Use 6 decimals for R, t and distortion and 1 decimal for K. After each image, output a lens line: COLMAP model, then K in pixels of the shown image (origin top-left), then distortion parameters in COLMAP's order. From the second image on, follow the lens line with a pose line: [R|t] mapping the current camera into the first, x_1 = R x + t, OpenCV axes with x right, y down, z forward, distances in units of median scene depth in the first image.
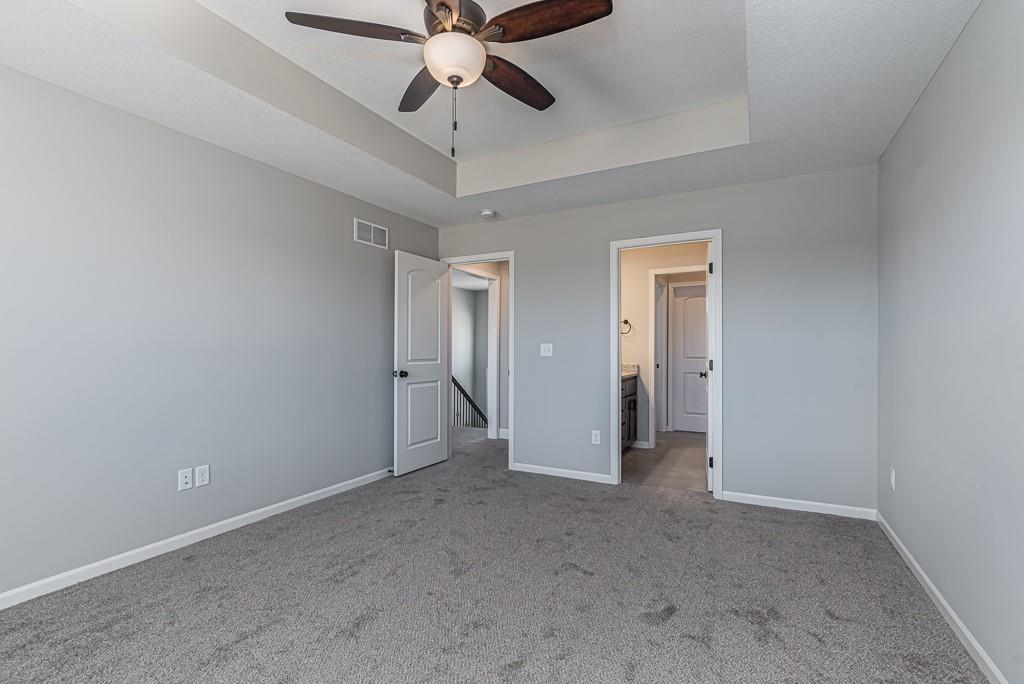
lens RADIAL K [[464.7, 0, 513.3], [0, 464.7, 350.9], [0, 0, 1]] dist [0.003718, 0.004815]
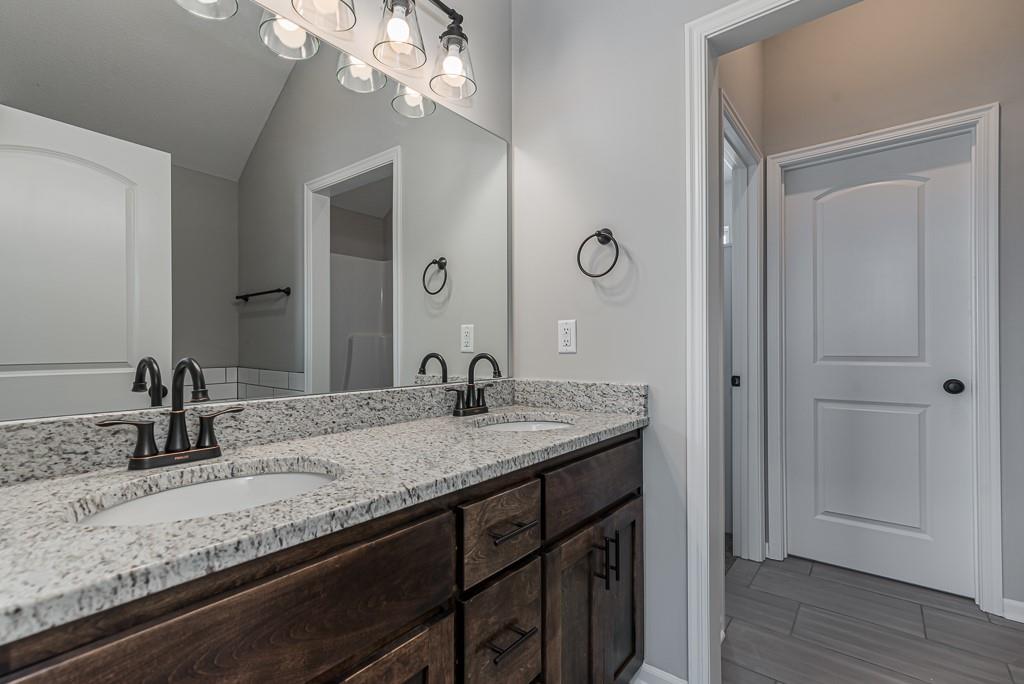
lens RADIAL K [[464.7, 0, 512.6], [0, 464.7, 342.3], [0, 0, 1]] dist [0.003718, 0.004815]
pose [[0.983157, -0.005617, -0.182676, 0.203585], [0.004522, 0.999969, -0.006408, 0.003474], [0.182706, 0.005474, 0.983152, 0.605129]]
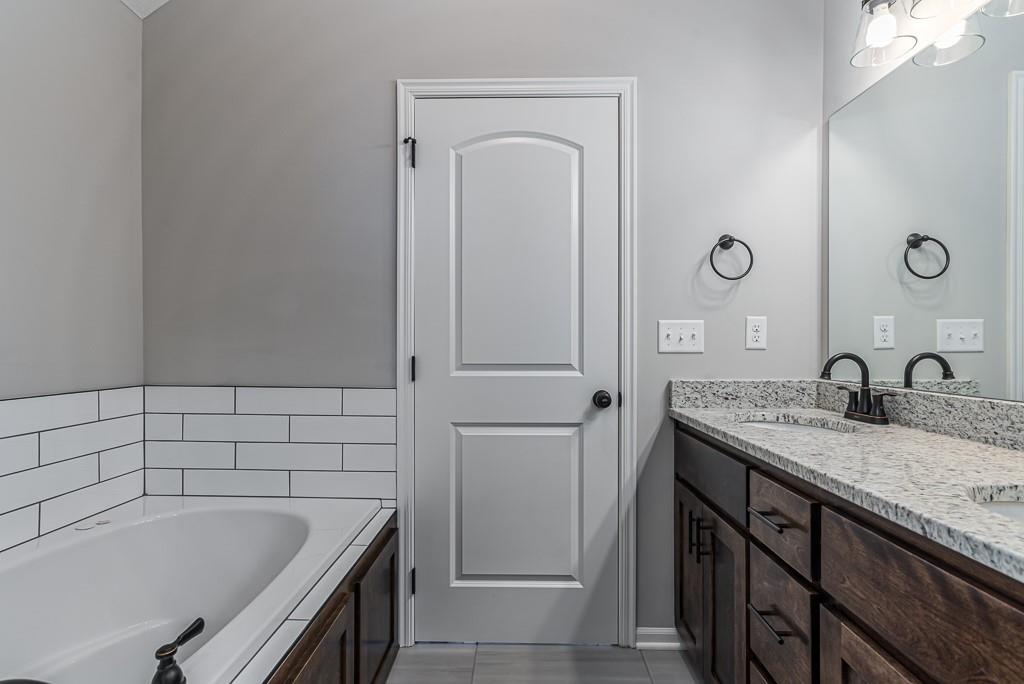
lens RADIAL K [[510.4, 0, 516.4], [0, 510.4, 350.8], [0, 0, 1]] dist [0.012168, 0.000237]
pose [[-0.898952, -0.006993, -0.437991, 0.348128], [-0.008232, 0.999966, 0.000930, 0.007678], [0.437969, 0.004441, -0.898979, 0.913407]]
